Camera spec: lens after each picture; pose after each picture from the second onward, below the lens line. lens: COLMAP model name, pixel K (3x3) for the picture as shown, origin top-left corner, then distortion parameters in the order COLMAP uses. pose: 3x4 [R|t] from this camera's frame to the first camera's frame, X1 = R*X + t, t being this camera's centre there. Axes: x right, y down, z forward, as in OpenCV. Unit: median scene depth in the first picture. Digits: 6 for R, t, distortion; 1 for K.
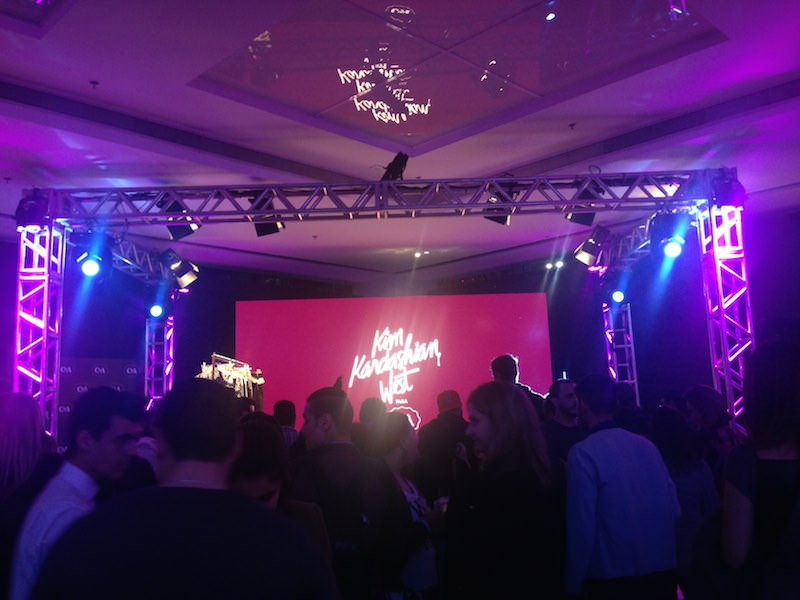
lens RADIAL K [[721.4, 0, 400.0], [0, 721.4, 300.0], [0, 0, 1]] dist [0.016708, -0.003877]
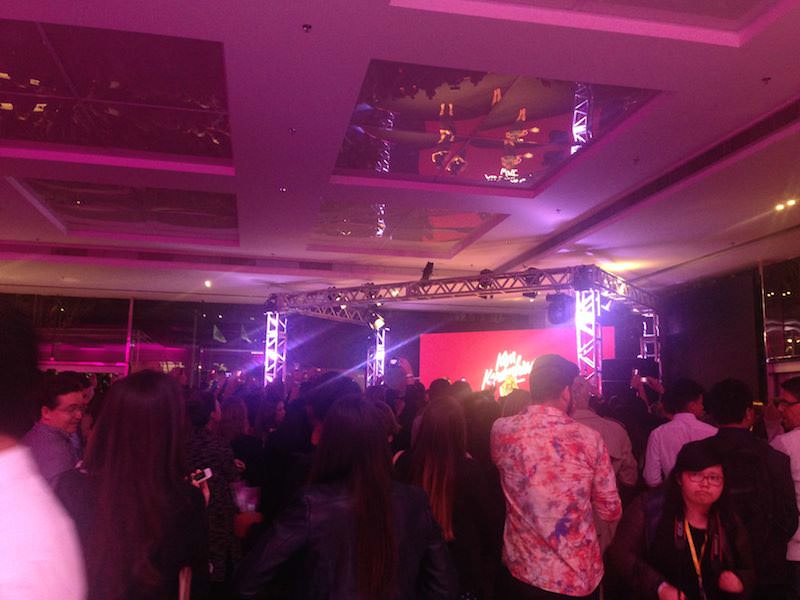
lens RADIAL K [[721.4, 0, 400.0], [0, 721.4, 300.0], [0, 0, 1]] dist [0.016708, -0.003877]
pose [[0.824092, -0.030606, -0.565629, 0.967376], [0.040738, 0.999156, 0.005289, -0.124426], [0.564990, -0.027401, 0.824643, -0.525875]]
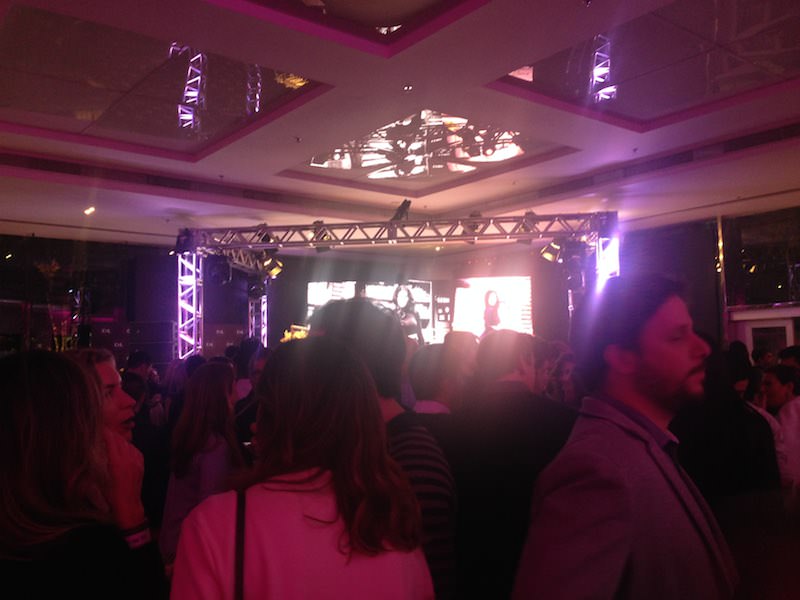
lens RADIAL K [[721.4, 0, 400.0], [0, 721.4, 300.0], [0, 0, 1]] dist [0.016708, -0.003877]
pose [[0.992984, 0.004628, -0.118156, 0.178011], [0.004510, 0.997025, 0.076950, -0.109797], [0.118160, -0.076943, 0.990009, -0.580506]]
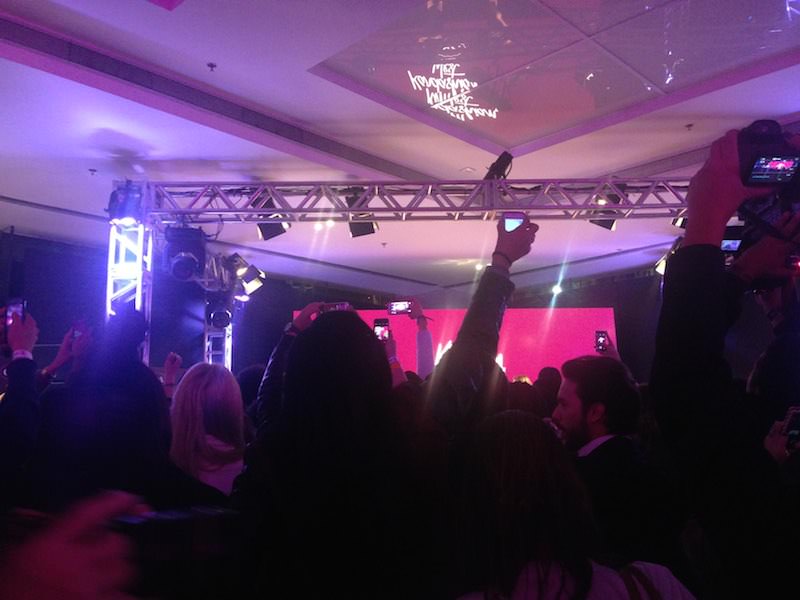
lens RADIAL K [[721.4, 0, 400.0], [0, 721.4, 300.0], [0, 0, 1]] dist [0.016708, -0.003877]
pose [[0.999671, 0.016652, 0.019522, -0.155605], [-0.015951, 0.999243, -0.035496, 0.028450], [-0.020098, 0.035173, 0.999179, 0.051147]]
